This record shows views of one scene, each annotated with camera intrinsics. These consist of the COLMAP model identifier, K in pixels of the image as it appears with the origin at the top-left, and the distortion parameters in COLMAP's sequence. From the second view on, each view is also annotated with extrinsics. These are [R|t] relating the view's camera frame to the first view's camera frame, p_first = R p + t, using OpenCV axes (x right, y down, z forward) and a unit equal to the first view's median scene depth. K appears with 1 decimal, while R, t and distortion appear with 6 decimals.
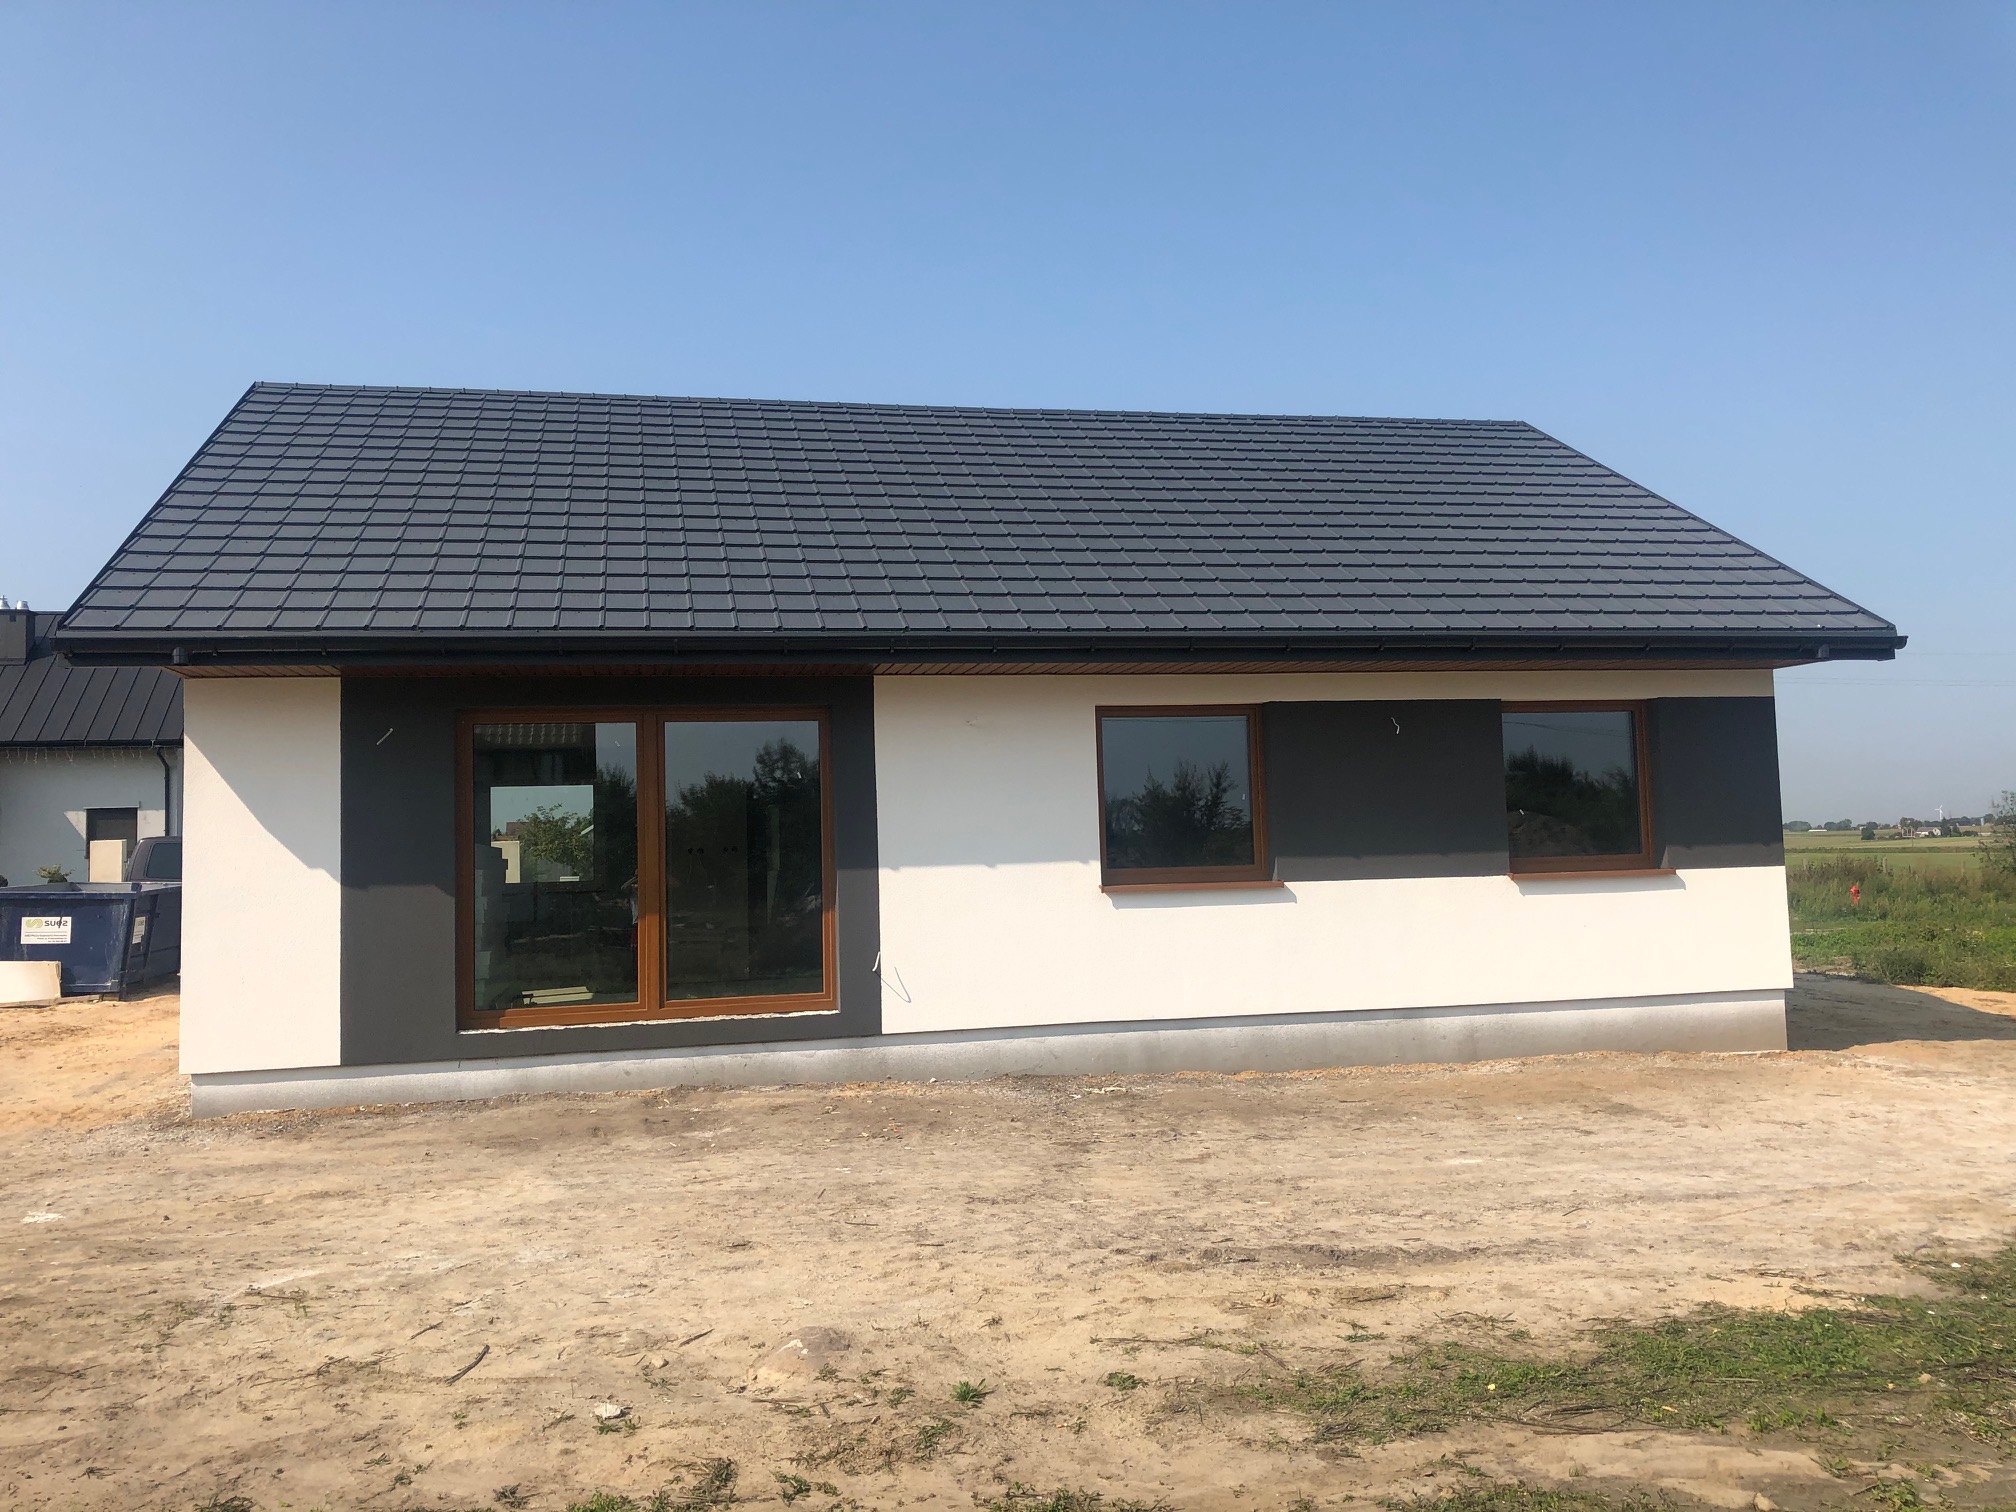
lens RADIAL K [[1676.6, 0, 1008.0], [0, 1676.6, 756.0], [0, 0, 1]] dist [0.005978, -0.002357]
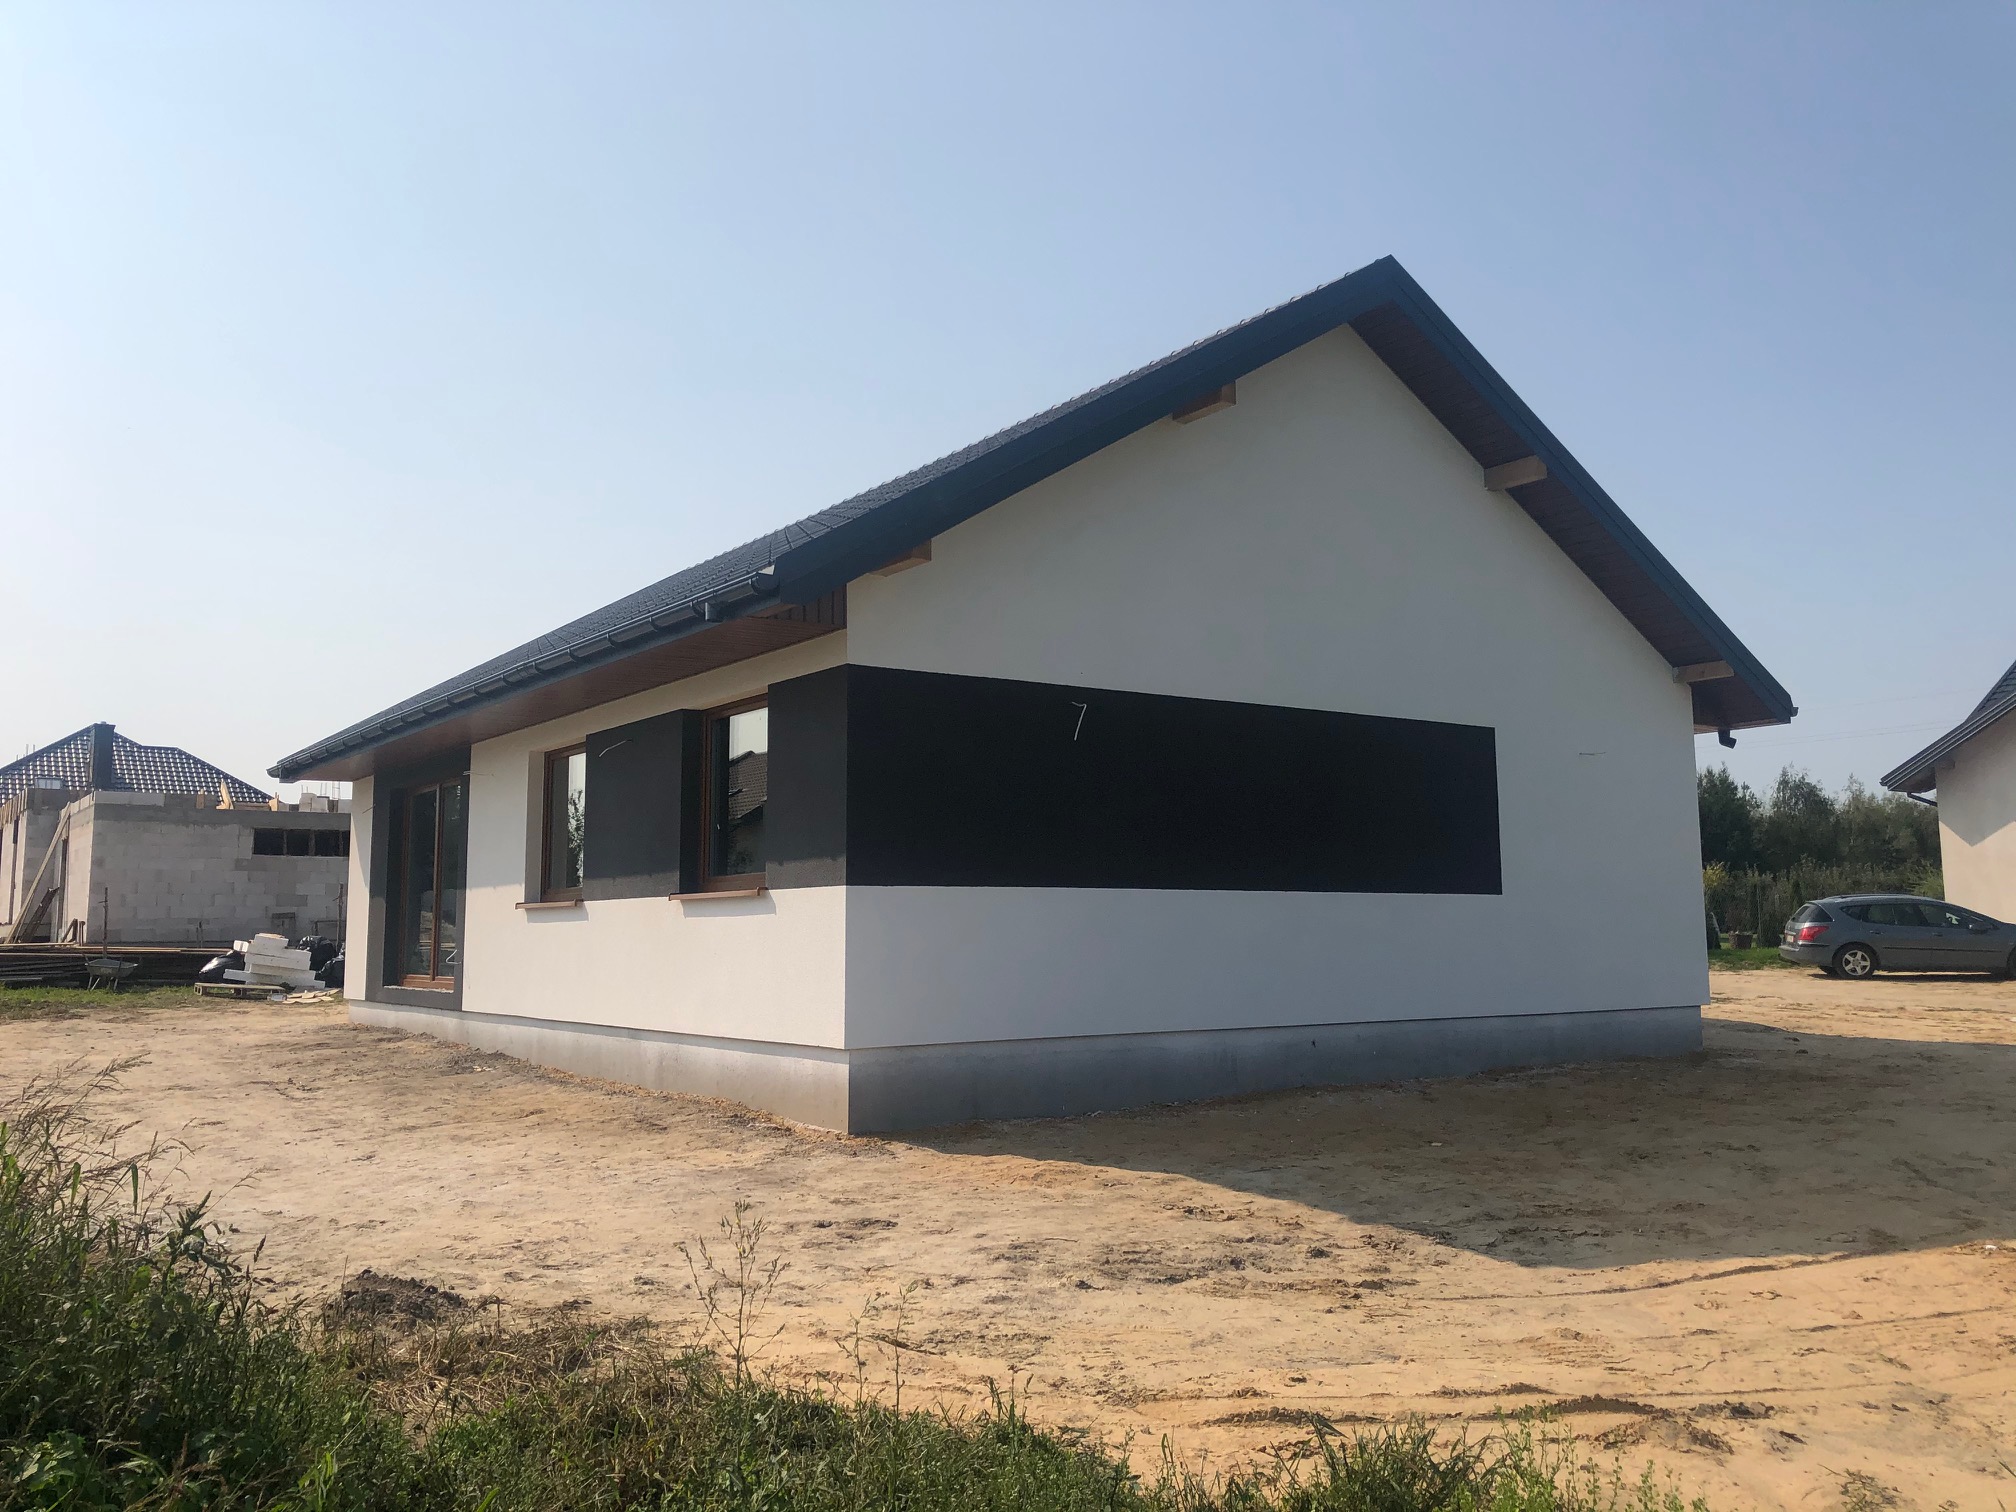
lens RADIAL K [[1676.6, 0, 1008.0], [0, 1676.6, 756.0], [0, 0, 1]] dist [0.005978, -0.002357]
pose [[0.361562, -0.074292, -0.929384, 1.279773], [0.065701, 0.996372, -0.054087, 0.058736], [0.930030, -0.041506, 0.365131, 0.867522]]
